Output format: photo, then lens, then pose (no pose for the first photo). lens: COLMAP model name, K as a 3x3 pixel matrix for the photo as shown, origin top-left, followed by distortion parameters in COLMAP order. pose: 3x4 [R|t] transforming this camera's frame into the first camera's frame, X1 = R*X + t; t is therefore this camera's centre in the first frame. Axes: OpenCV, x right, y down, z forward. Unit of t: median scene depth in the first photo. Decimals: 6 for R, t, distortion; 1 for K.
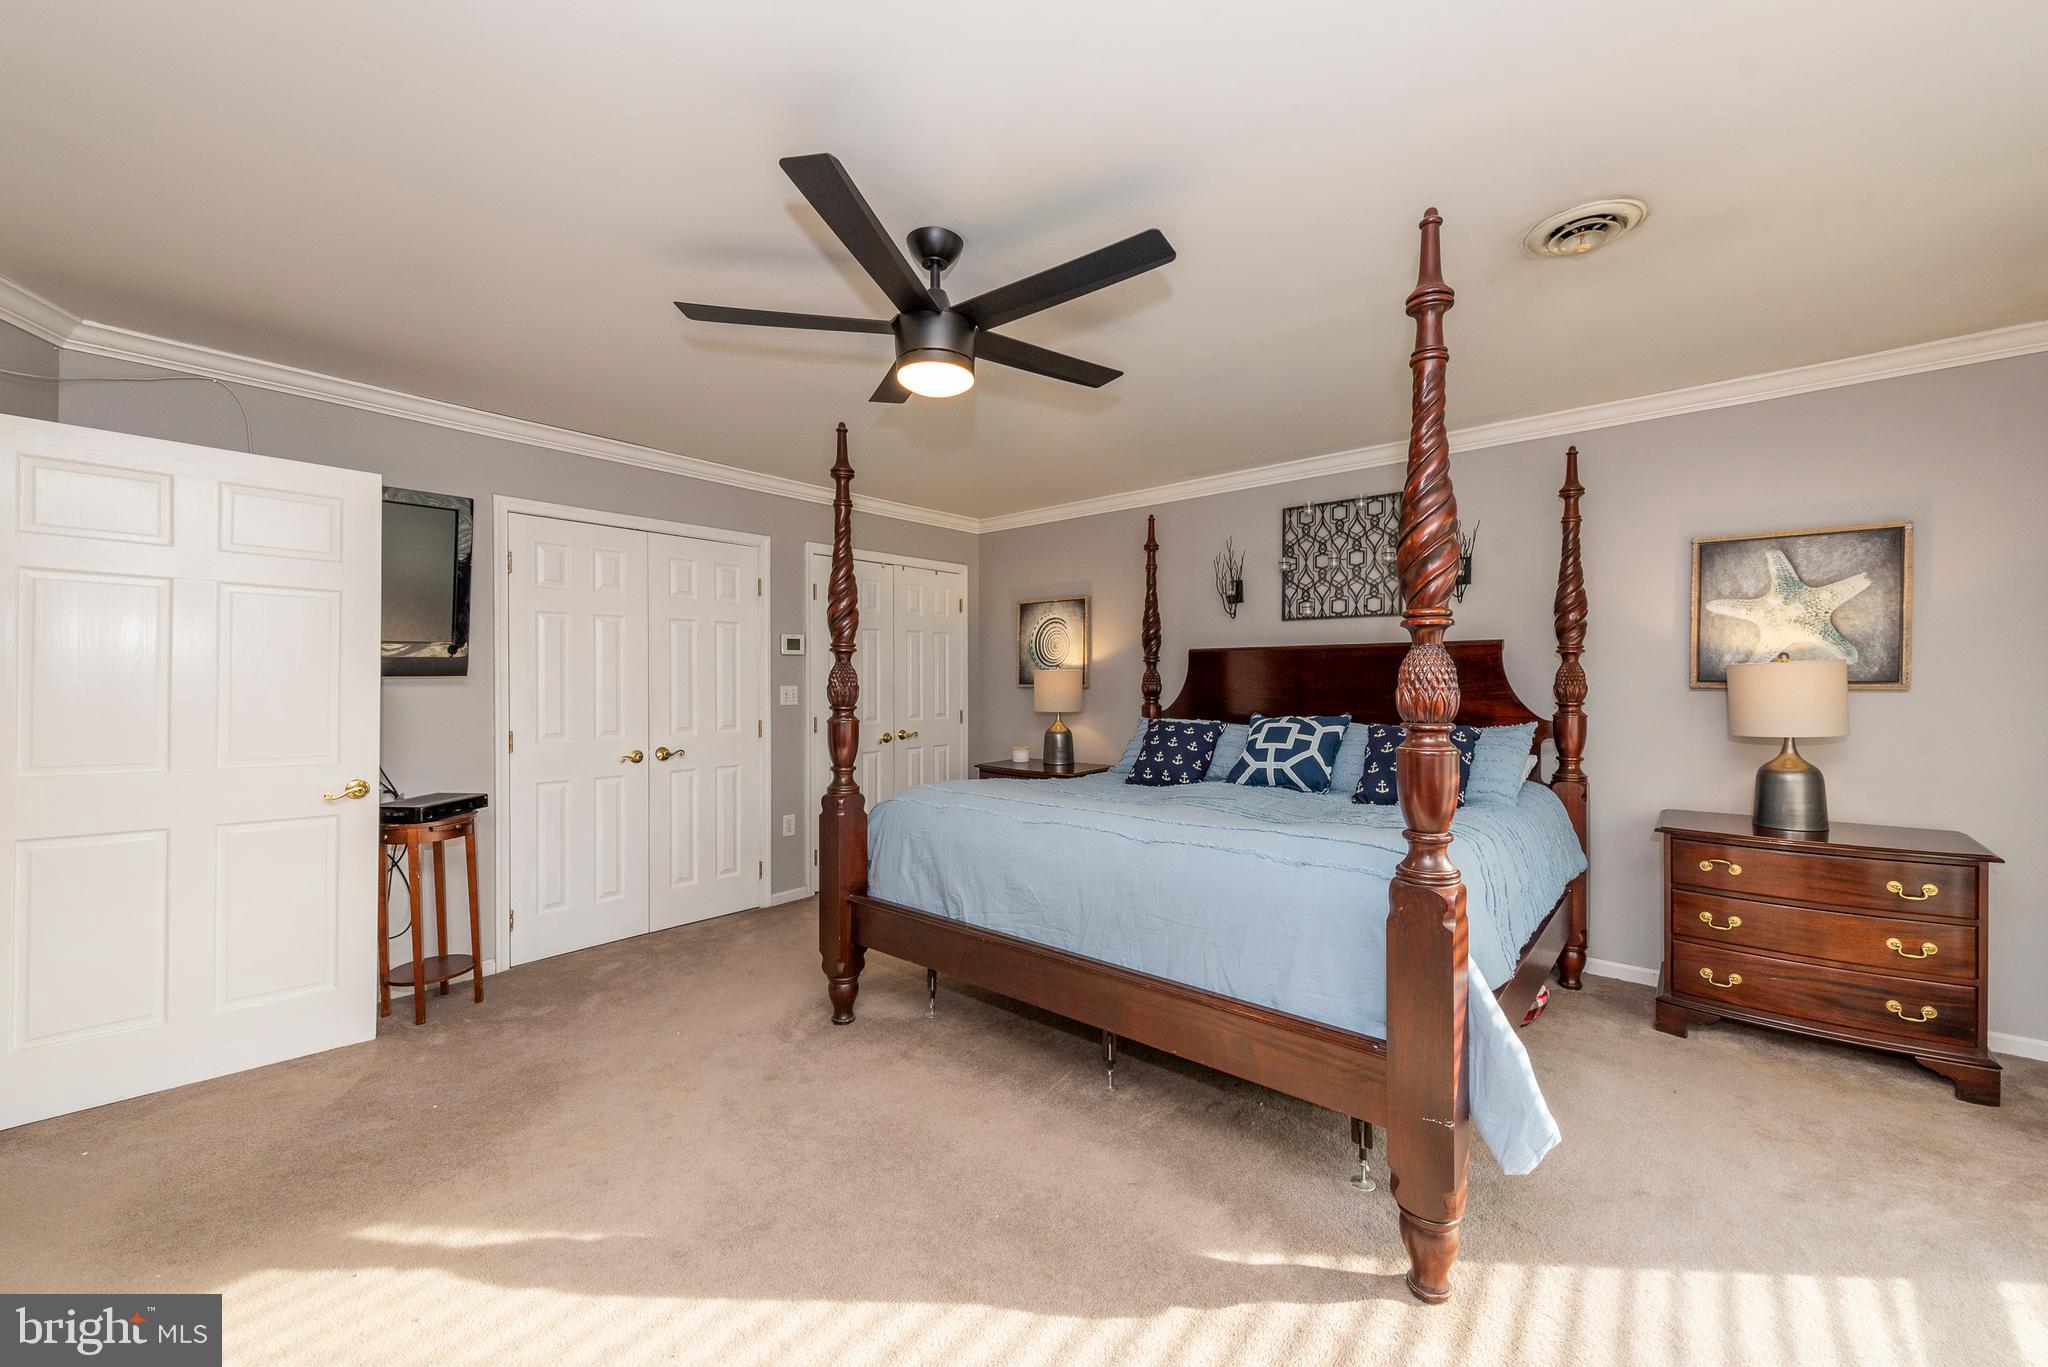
lens RADIAL K [[793.8, 0, 1031.2], [0, 793.8, 688.6], [0, 0, 1]] dist [0.010832, -0.002731]
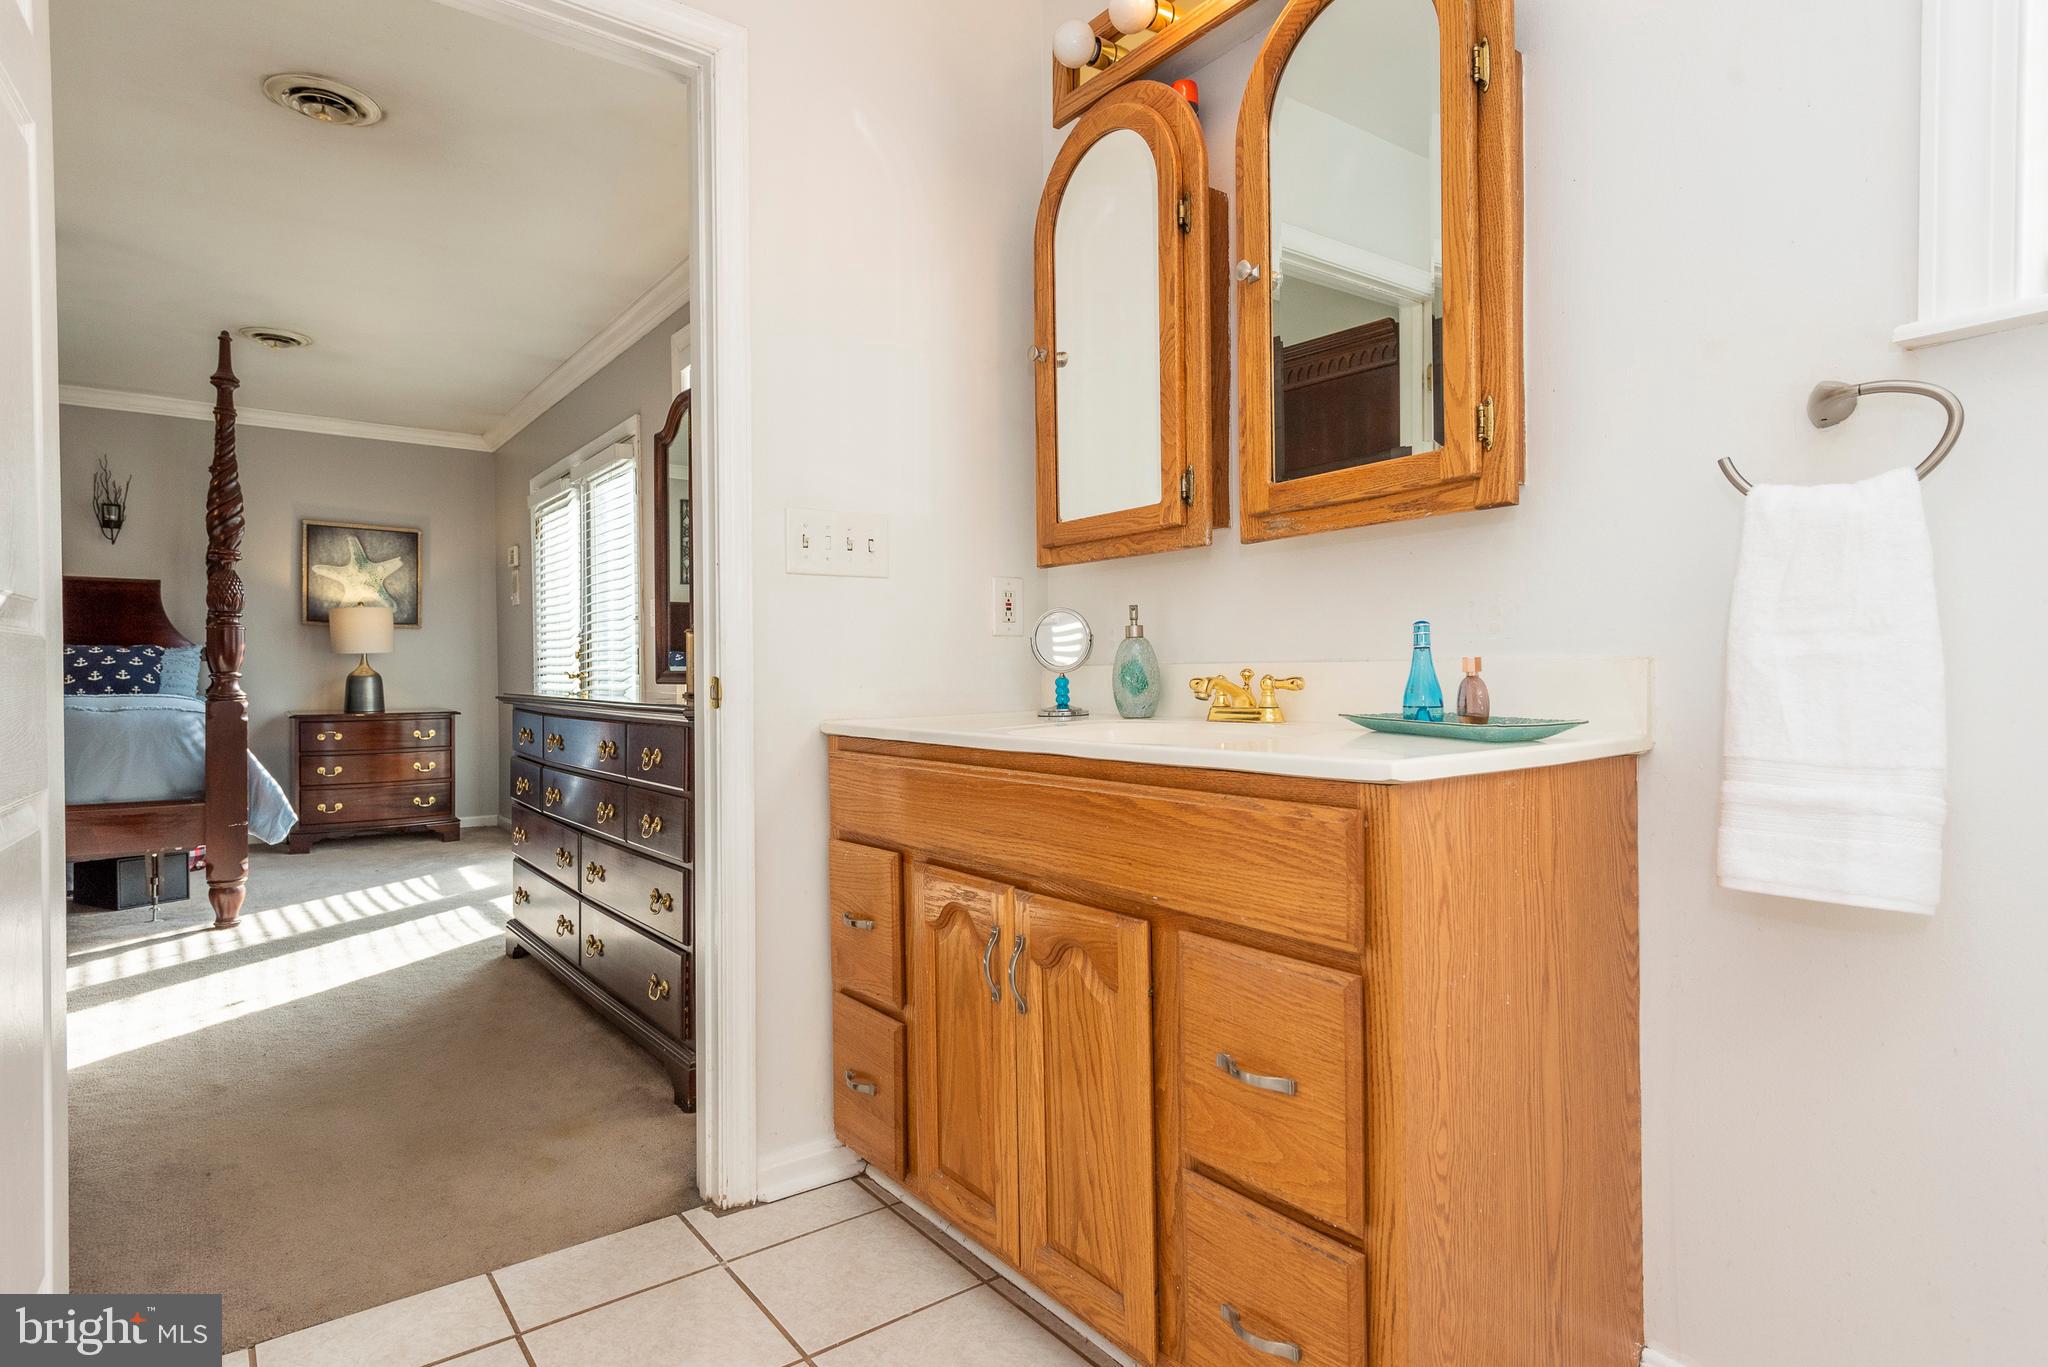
lens RADIAL K [[1099.2, 0, 1024.0], [0, 1099.2, 679.5], [0, 0, 1]] dist [0.025861, 0.000154]
pose [[0.225816, 0.000402, 0.974170, -0.879185], [0.008312, 0.999963, -0.002339, 0.121040], [-0.974134, 0.008625, 0.225804, -0.753968]]
